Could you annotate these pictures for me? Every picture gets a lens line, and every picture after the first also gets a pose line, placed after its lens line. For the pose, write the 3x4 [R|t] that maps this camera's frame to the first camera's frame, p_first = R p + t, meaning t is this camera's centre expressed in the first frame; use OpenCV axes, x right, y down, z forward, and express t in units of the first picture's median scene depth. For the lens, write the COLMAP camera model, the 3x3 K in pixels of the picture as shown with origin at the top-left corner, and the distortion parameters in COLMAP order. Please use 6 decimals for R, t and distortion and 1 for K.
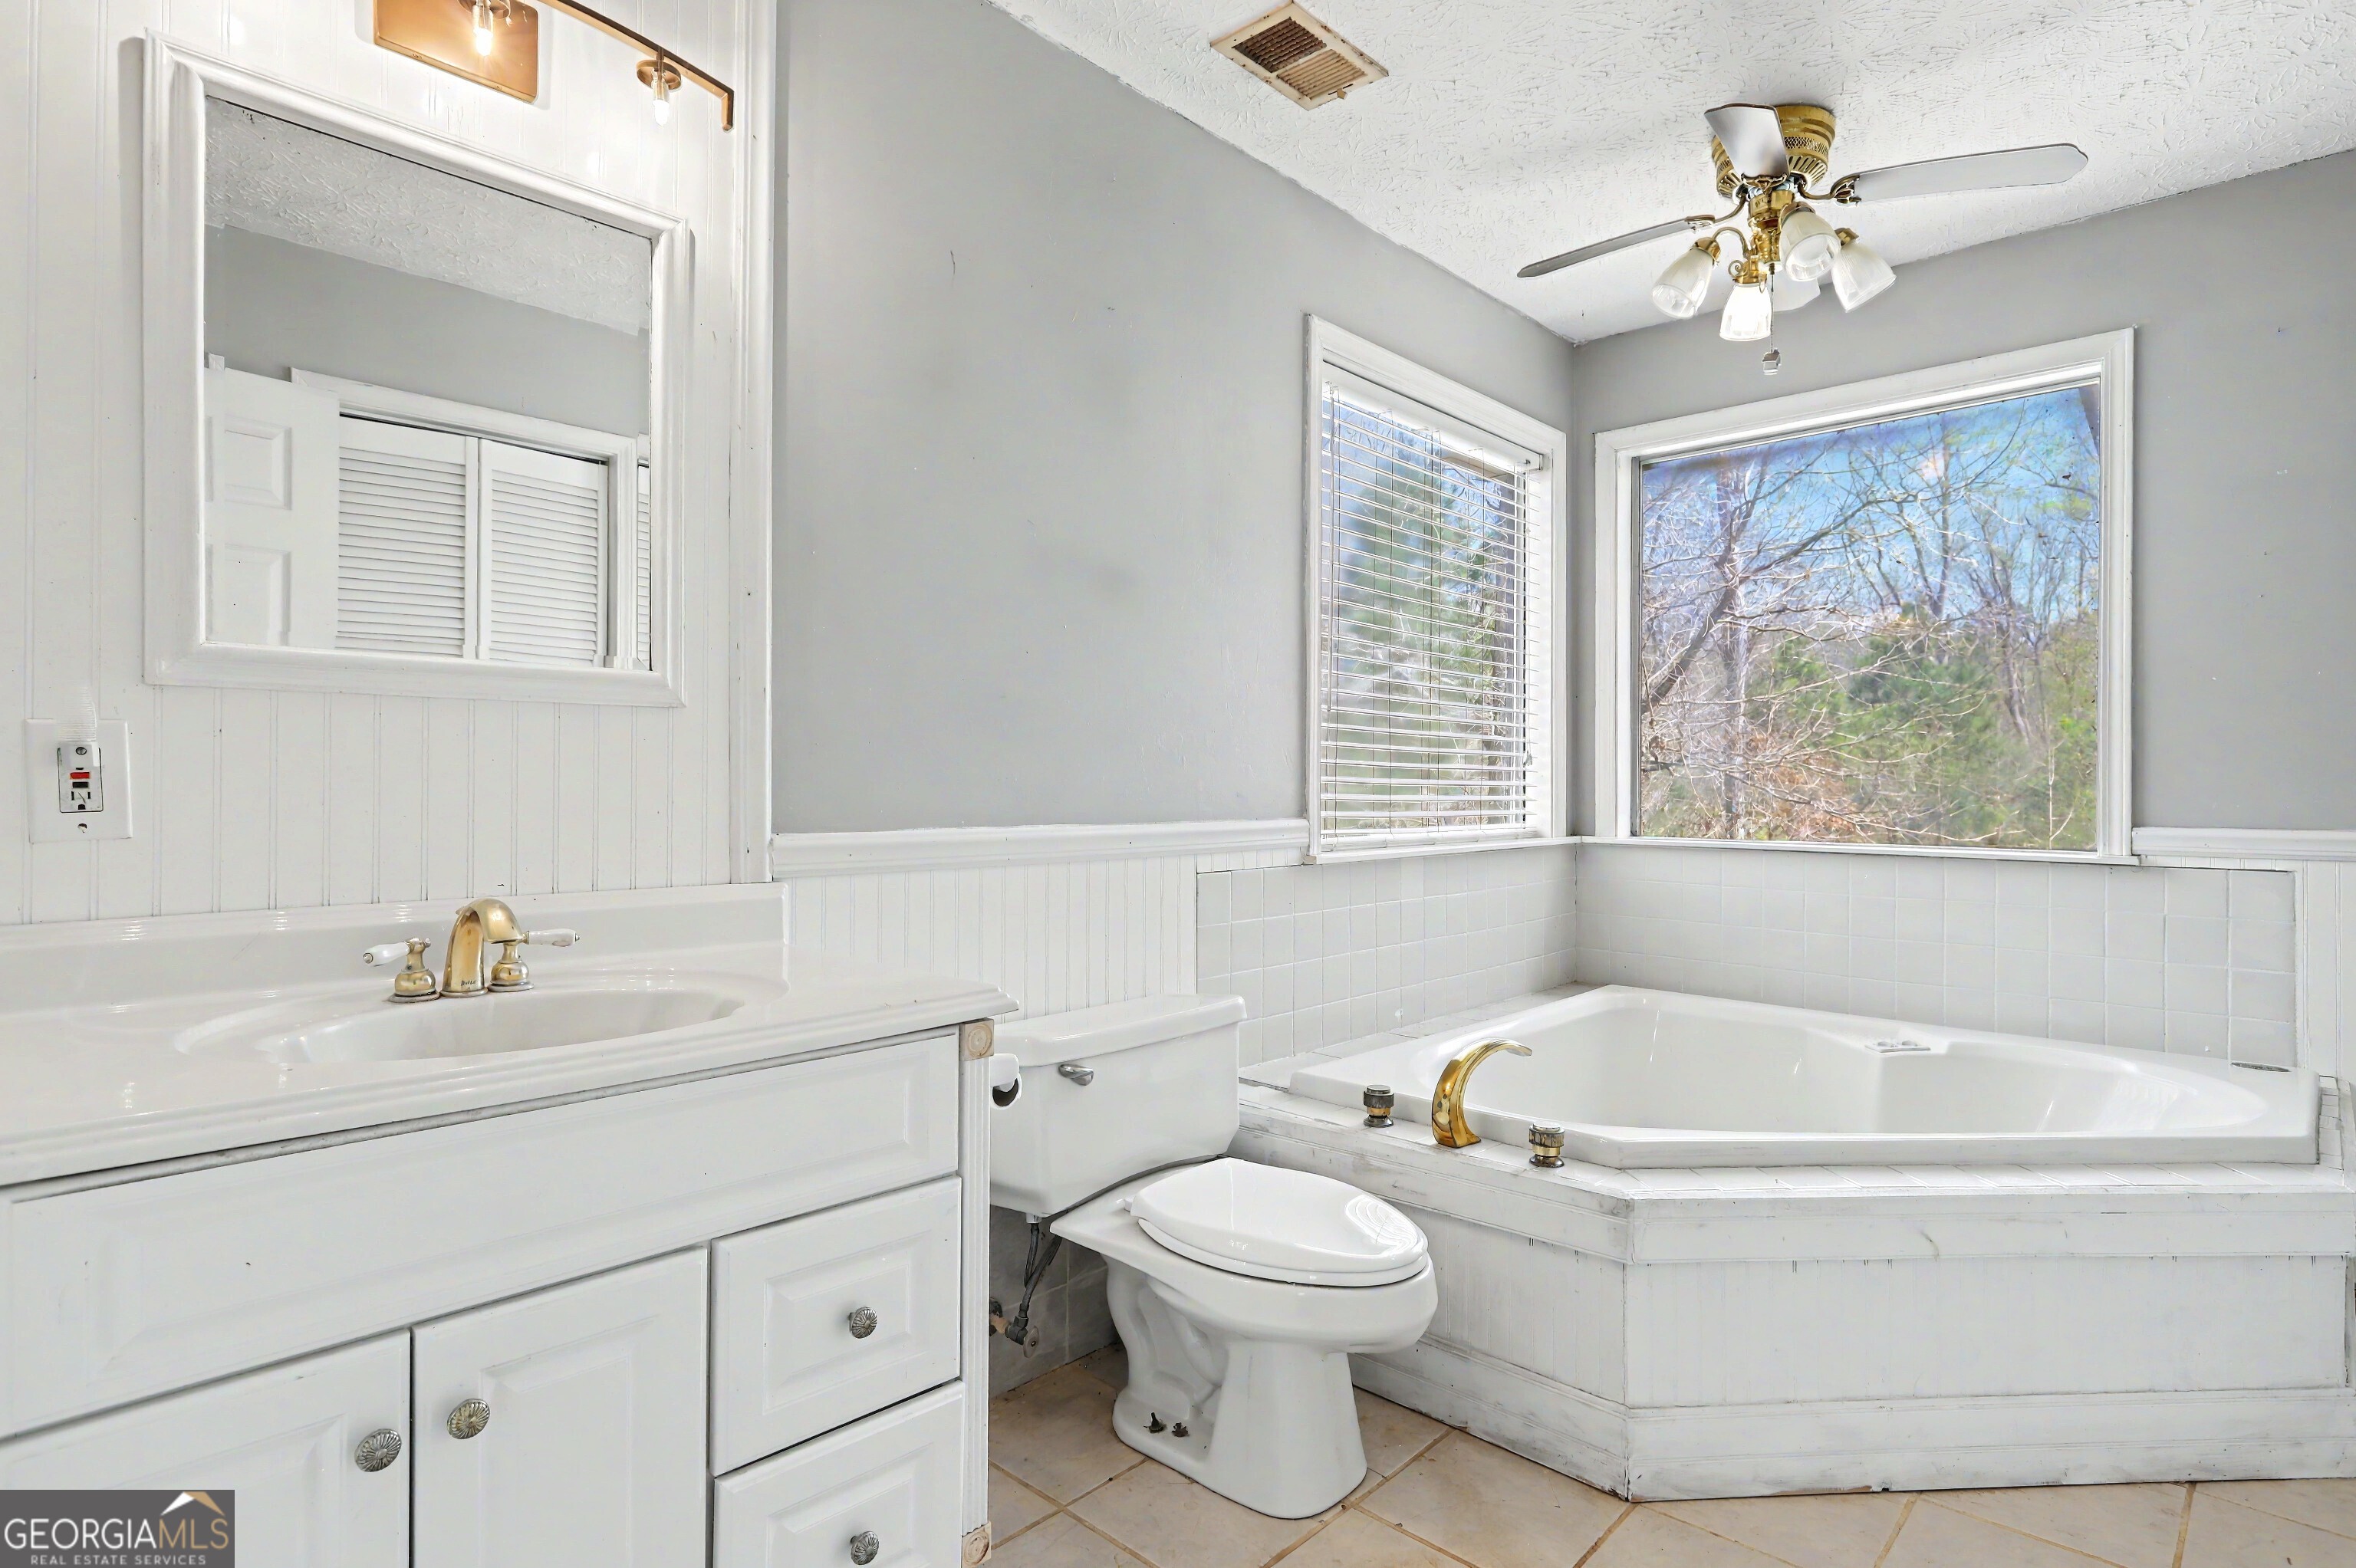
lens RADIAL K [[1225.4, 0, 1186.3], [0, 1225.4, 783.9], [0, 0, 1]] dist [-0.001853, 0.001085]
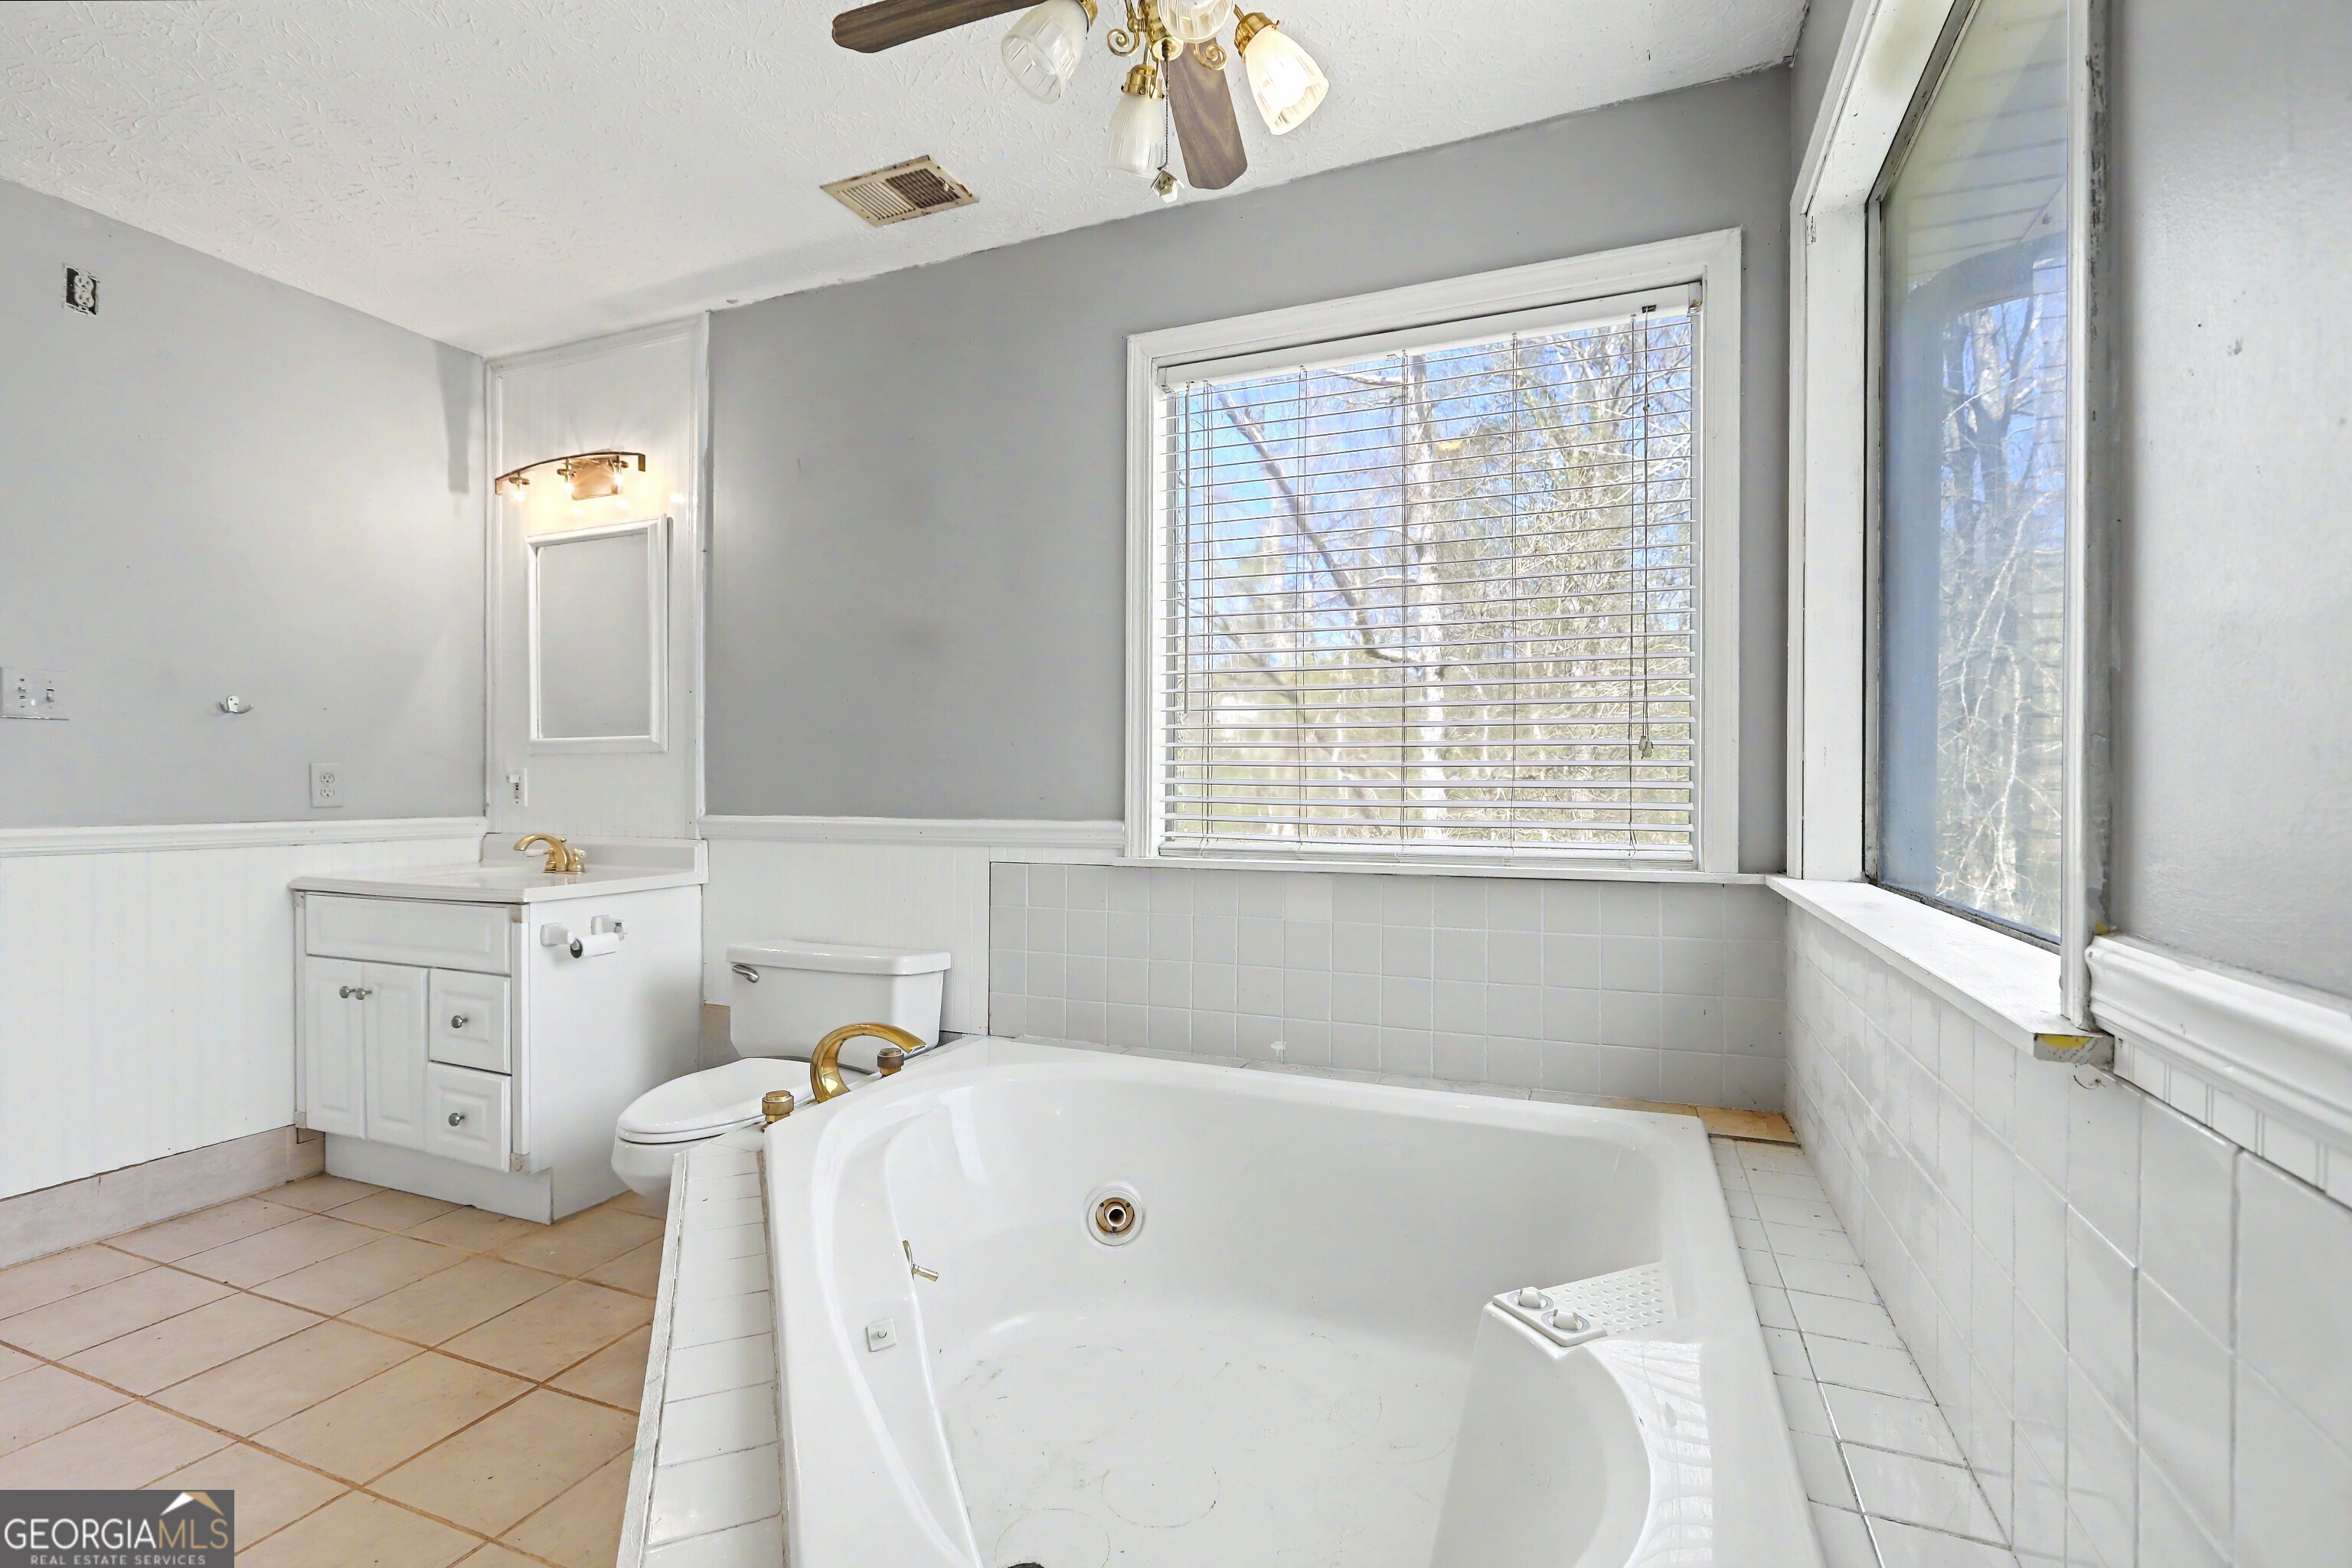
lens RADIAL K [[1065.1, 0, 1172.8], [0, 1065.1, 786.0], [0, 0, 1]] dist [-0.004128, 0.002752]
pose [[0.342373, 0.000108, -0.939564, 1.071133], [0.004533, 0.999988, 0.001767, -0.003581], [0.939553, -0.004864, 0.342369, 0.807233]]
